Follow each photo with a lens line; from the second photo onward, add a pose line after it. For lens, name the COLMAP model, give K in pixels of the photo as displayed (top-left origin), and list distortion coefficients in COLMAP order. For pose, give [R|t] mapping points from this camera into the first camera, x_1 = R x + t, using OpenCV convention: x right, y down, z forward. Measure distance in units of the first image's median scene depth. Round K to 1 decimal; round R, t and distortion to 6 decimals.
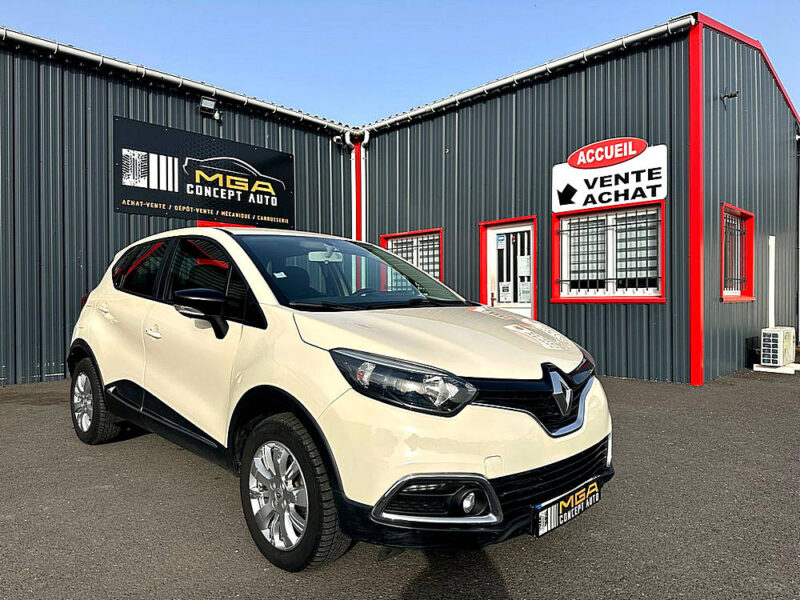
lens RADIAL K [[561.6, 0, 401.3], [0, 561.6, 296.5], [0, 0, 1]] dist [-0.030190, 0.005444]
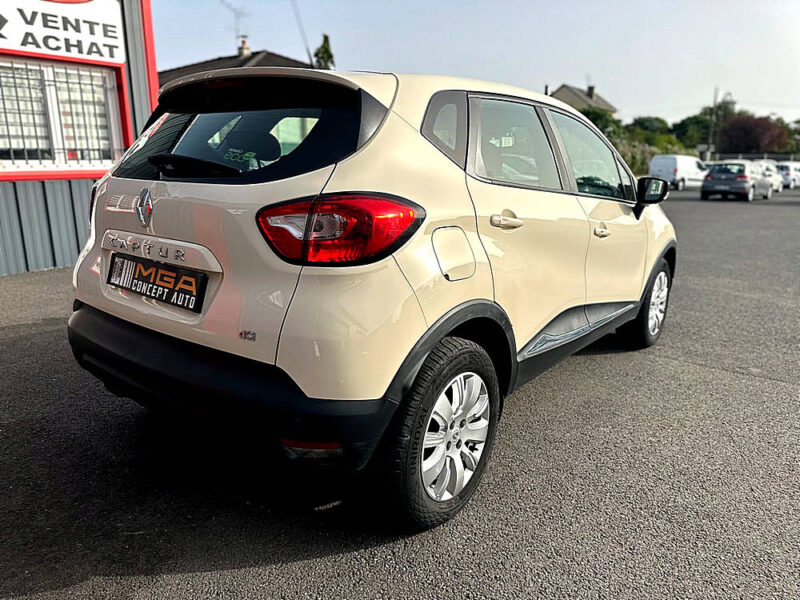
lens RADIAL K [[561.6, 0, 402.4], [0, 561.6, 303.0], [0, 0, 1]] dist [-0.030190, 0.005444]
pose [[-0.128602, -0.230532, 0.964529, -0.550228], [0.000674, 0.972585, 0.232547, 0.000513], [-0.991696, 0.030556, -0.124921, 0.624160]]
